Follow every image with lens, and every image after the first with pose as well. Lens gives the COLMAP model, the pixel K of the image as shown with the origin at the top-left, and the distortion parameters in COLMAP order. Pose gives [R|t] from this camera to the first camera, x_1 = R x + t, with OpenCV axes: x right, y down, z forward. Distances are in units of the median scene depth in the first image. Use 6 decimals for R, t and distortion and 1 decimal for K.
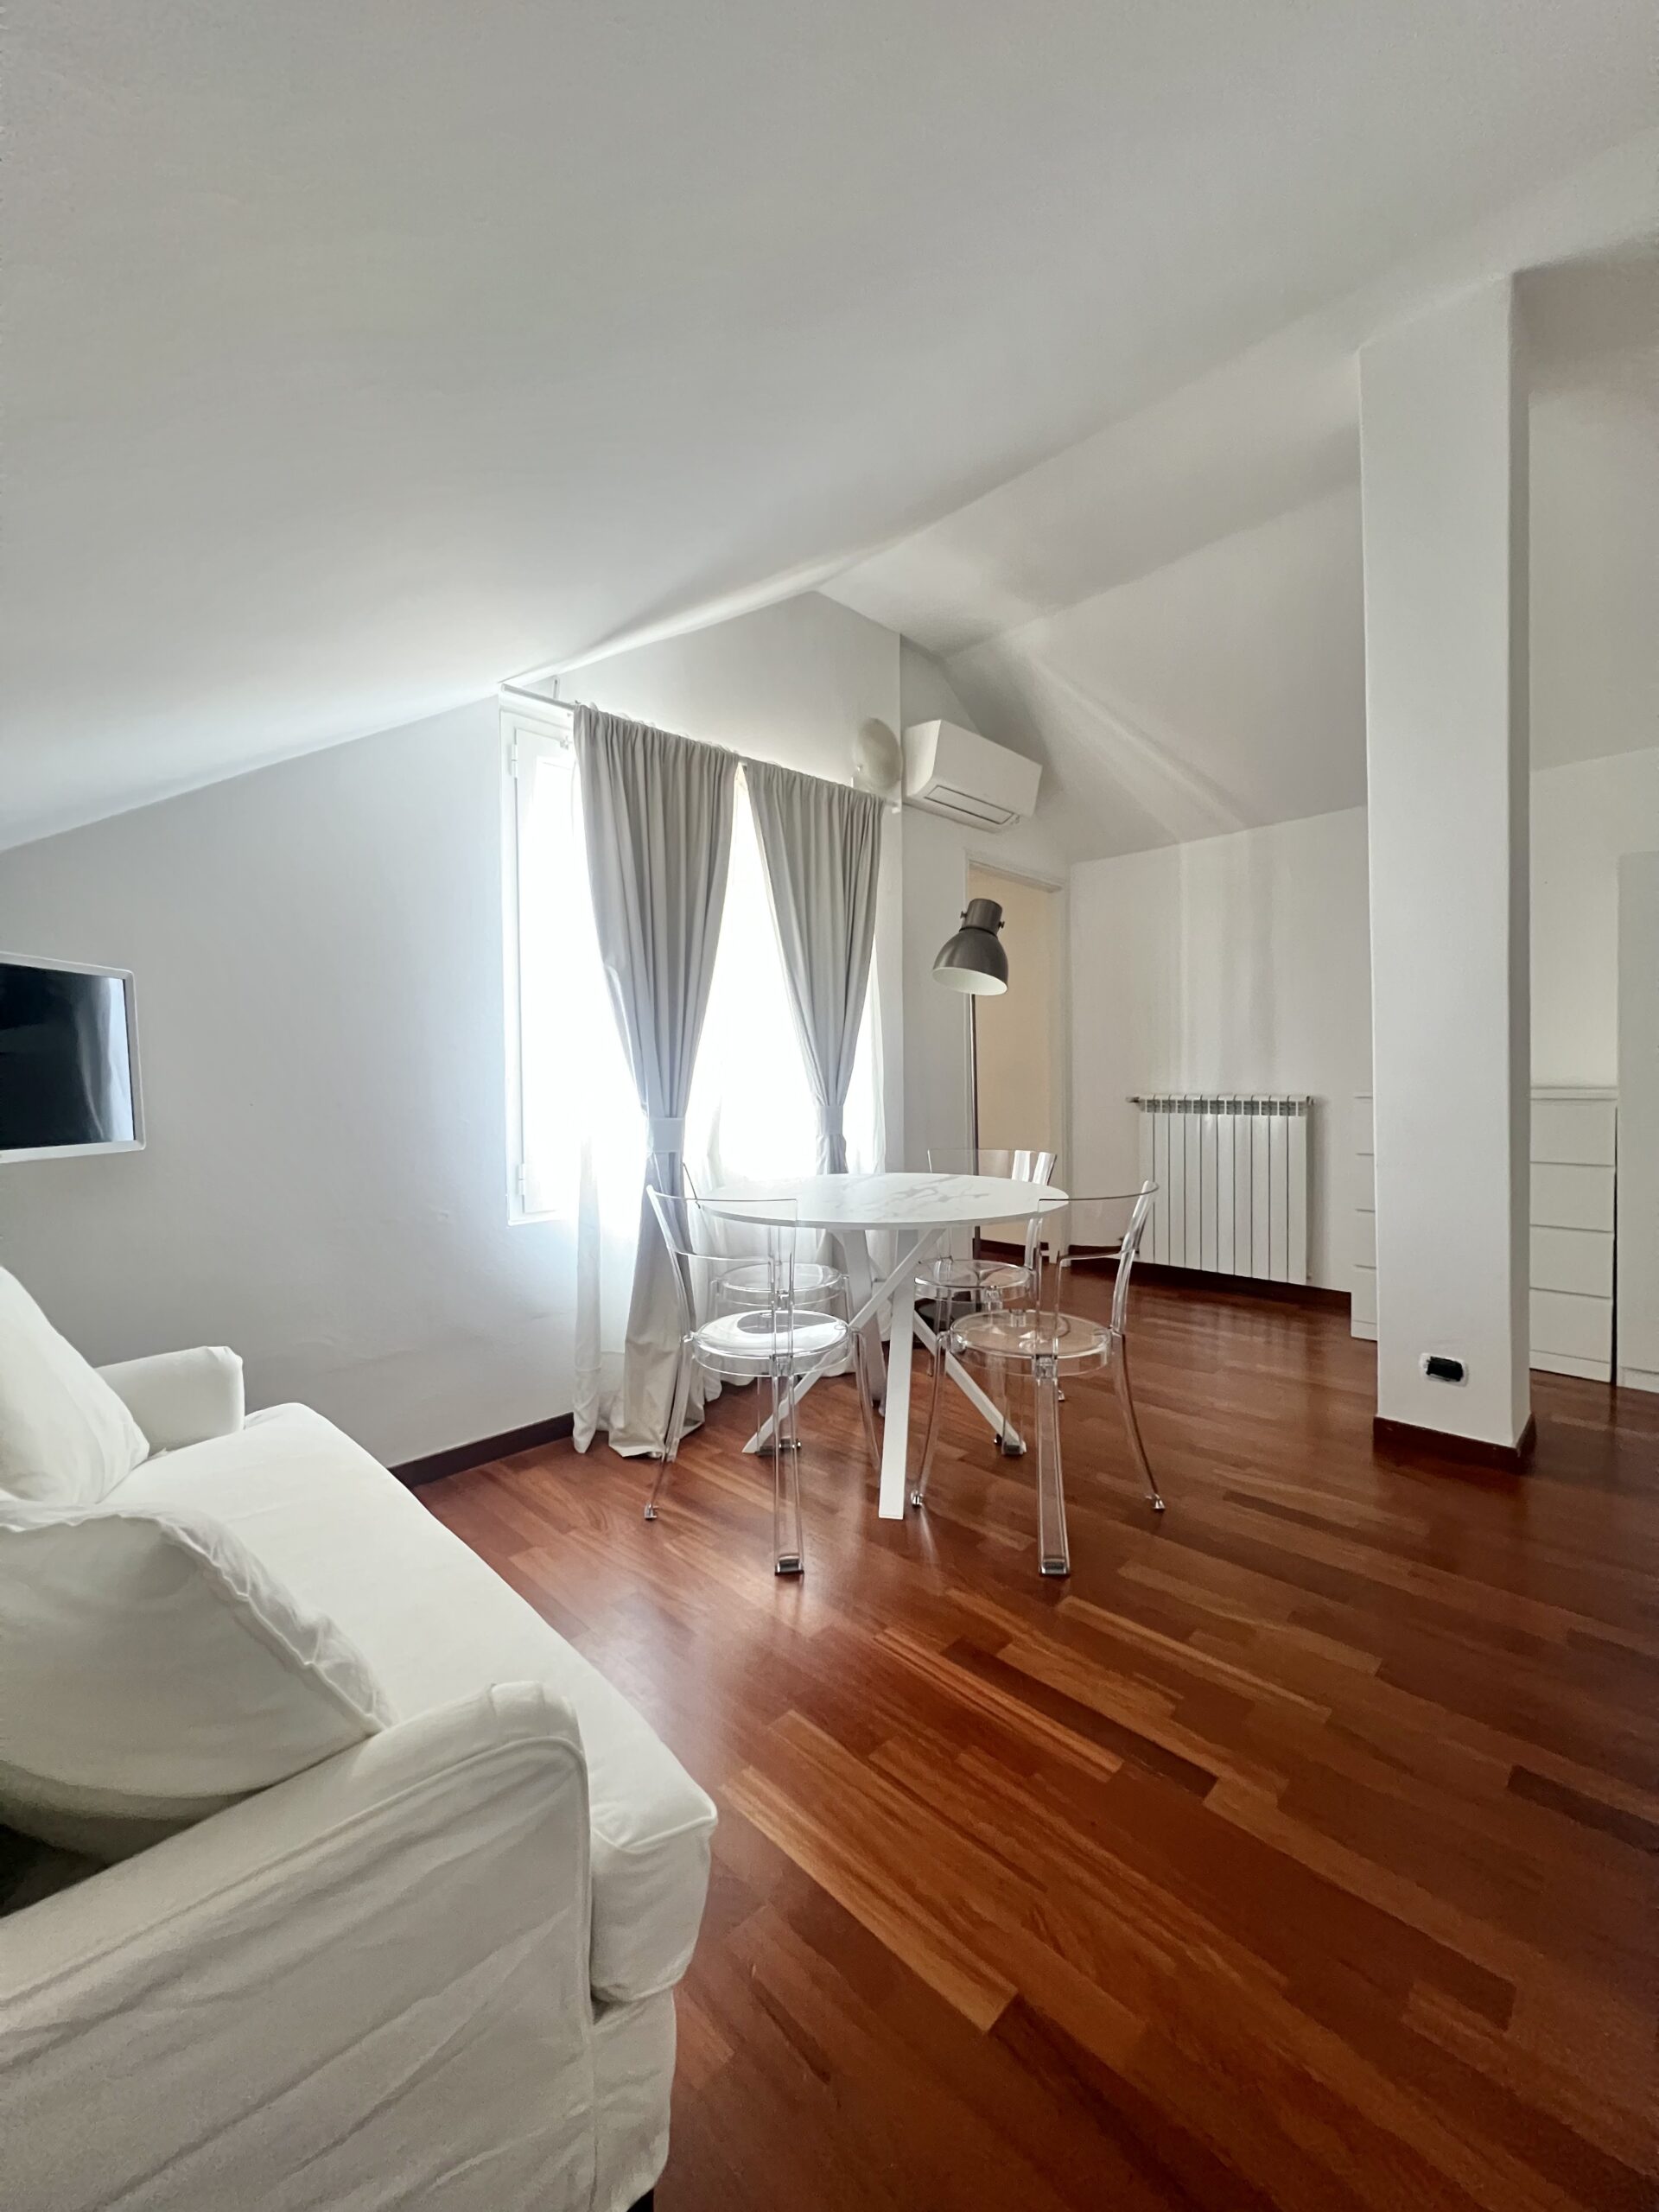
lens RADIAL K [[883.0, 0, 832.9], [0, 883.0, 1105.3], [0, 0, 1]] dist [0.001199, -0.000384]
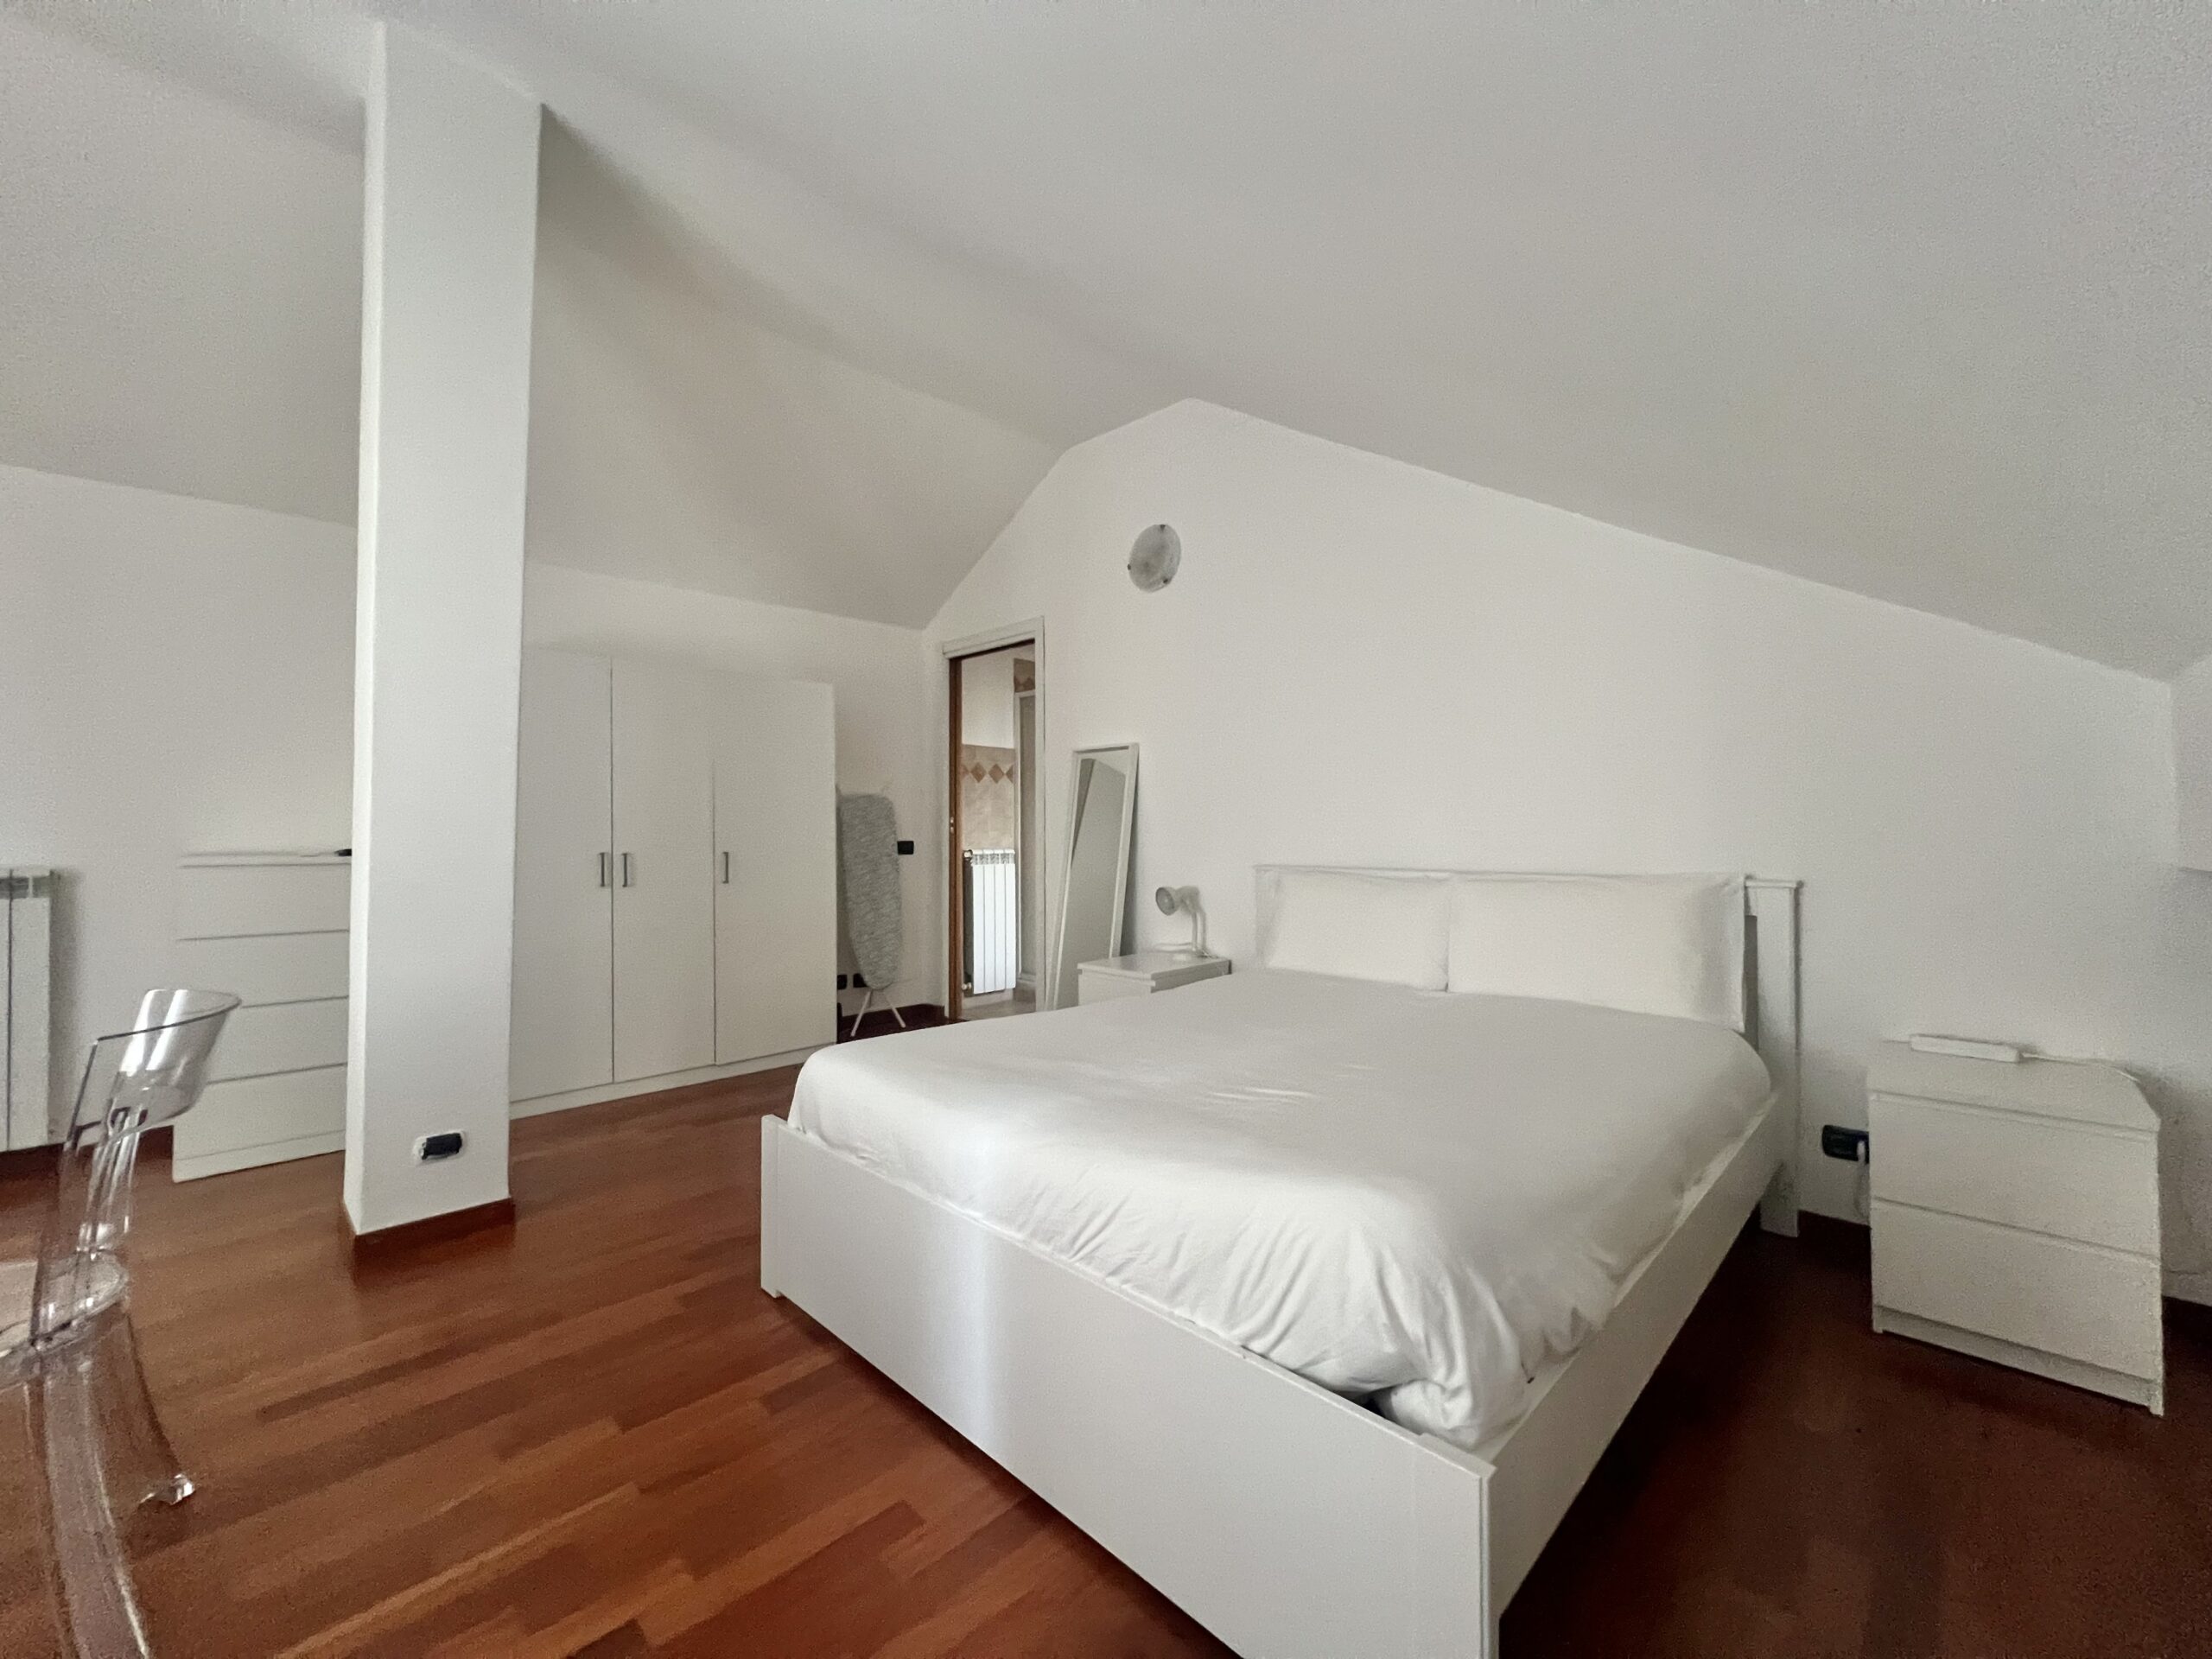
lens RADIAL K [[886.1, 0, 1094.3], [0, 886.1, 829.3], [0, 0, 1]] dist [0.001950, -0.000039]
pose [[0.011270, 0.023991, 0.999649, -0.255506], [0.034495, 0.999108, -0.024367, 0.007092], [-0.999341, 0.034758, 0.010432, 0.279584]]
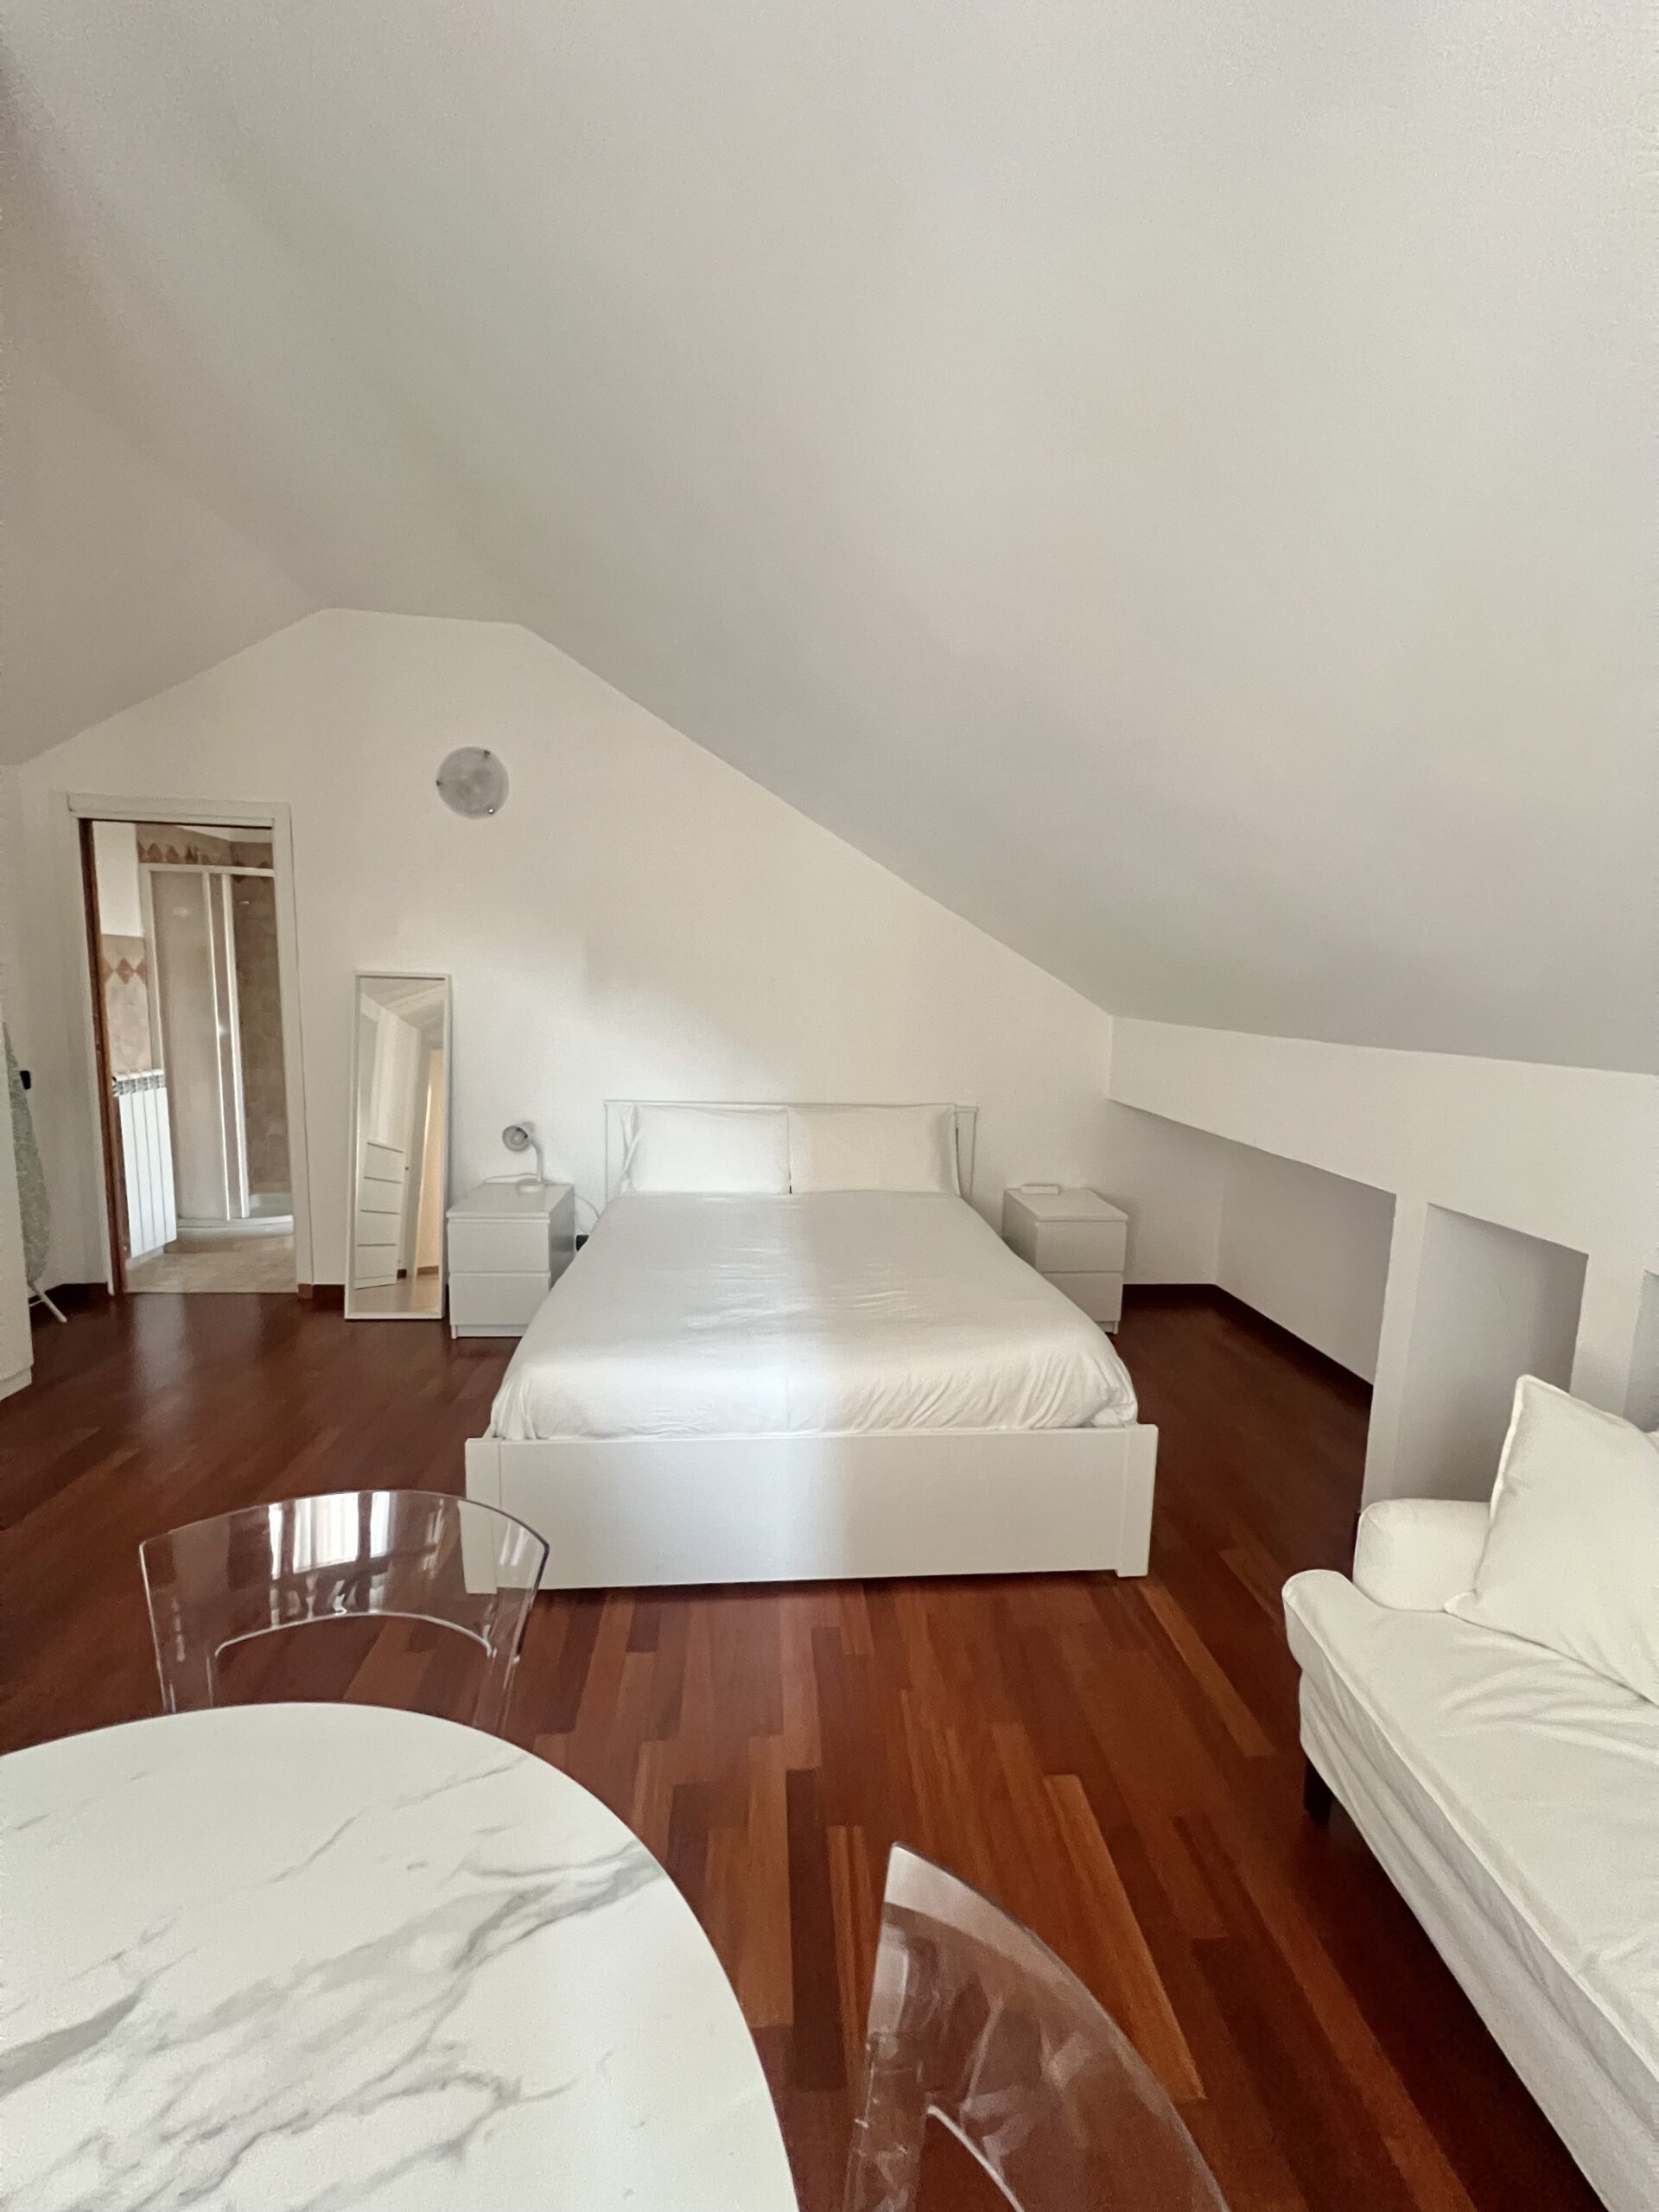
lens RADIAL K [[886.1, 0, 829.5], [0, 886.1, 1106.0], [0, 0, 1]] dist [0.001950, -0.000039]
pose [[-0.759477, -0.091231, 0.644105, -0.173634], [0.004147, 0.989418, 0.145032, -0.182433], [-0.650521, 0.112820, -0.751062, 0.980148]]
